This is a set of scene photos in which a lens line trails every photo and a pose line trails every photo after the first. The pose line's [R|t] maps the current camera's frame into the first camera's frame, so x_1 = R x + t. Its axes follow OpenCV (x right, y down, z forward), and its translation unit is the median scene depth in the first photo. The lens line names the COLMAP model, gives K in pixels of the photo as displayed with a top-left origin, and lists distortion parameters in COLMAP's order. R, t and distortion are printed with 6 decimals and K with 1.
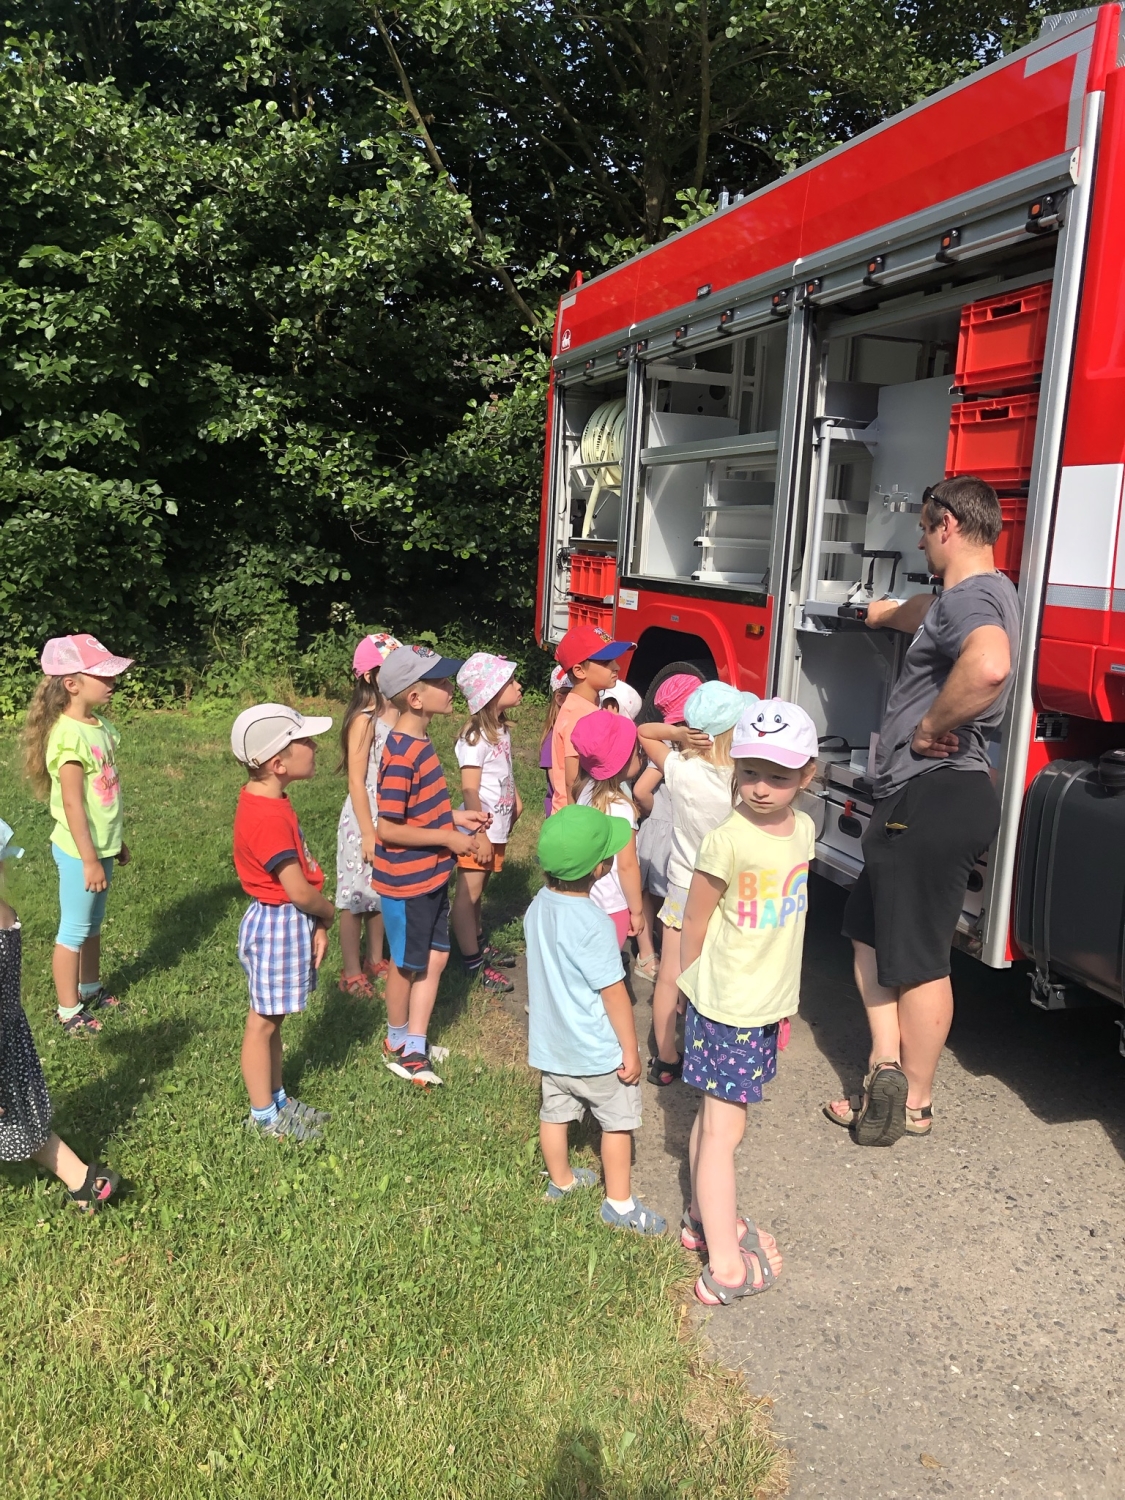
lens RADIAL K [[1205.7, 0, 561.7], [0, 1205.7, 751.7], [0, 0, 1]] dist [0.044547, -0.043301]
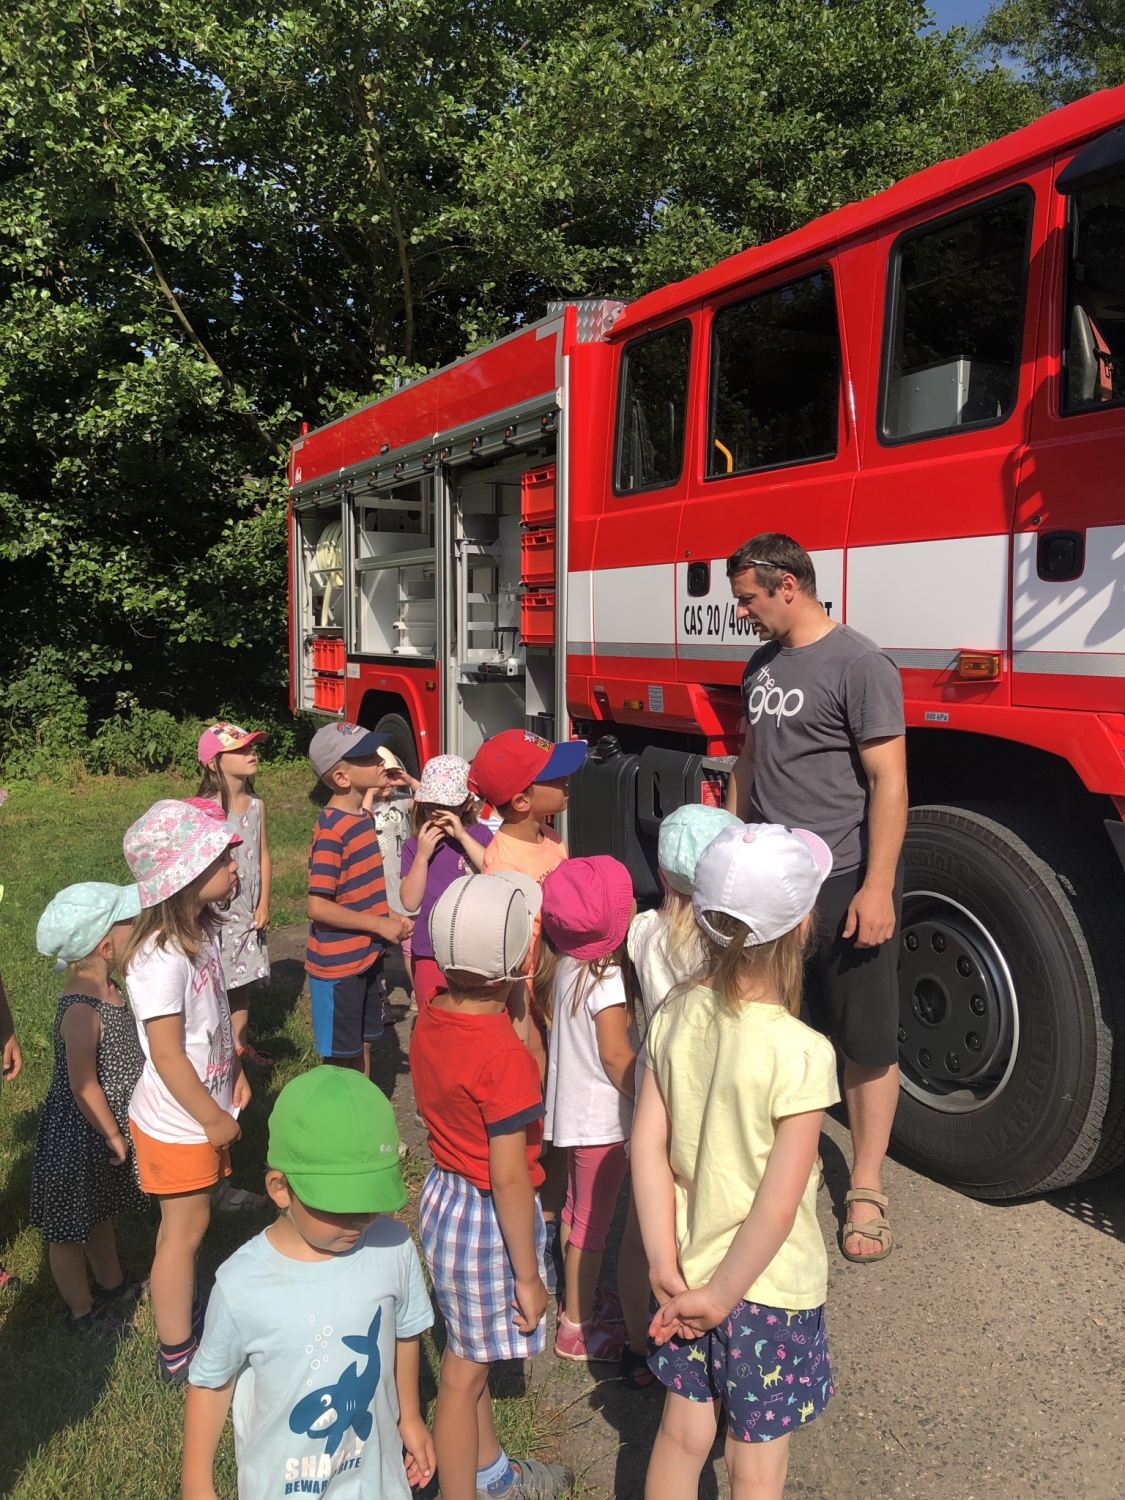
lens RADIAL K [[1205.7, 0, 556.2], [0, 1205.7, 750.0], [0, 0, 1]] dist [0.044547, -0.043301]
pose [[0.985935, -0.061960, 0.155219, 0.051007], [0.072654, 0.995289, -0.064196, 0.047592], [-0.150510, 0.074571, 0.985792, -0.257374]]
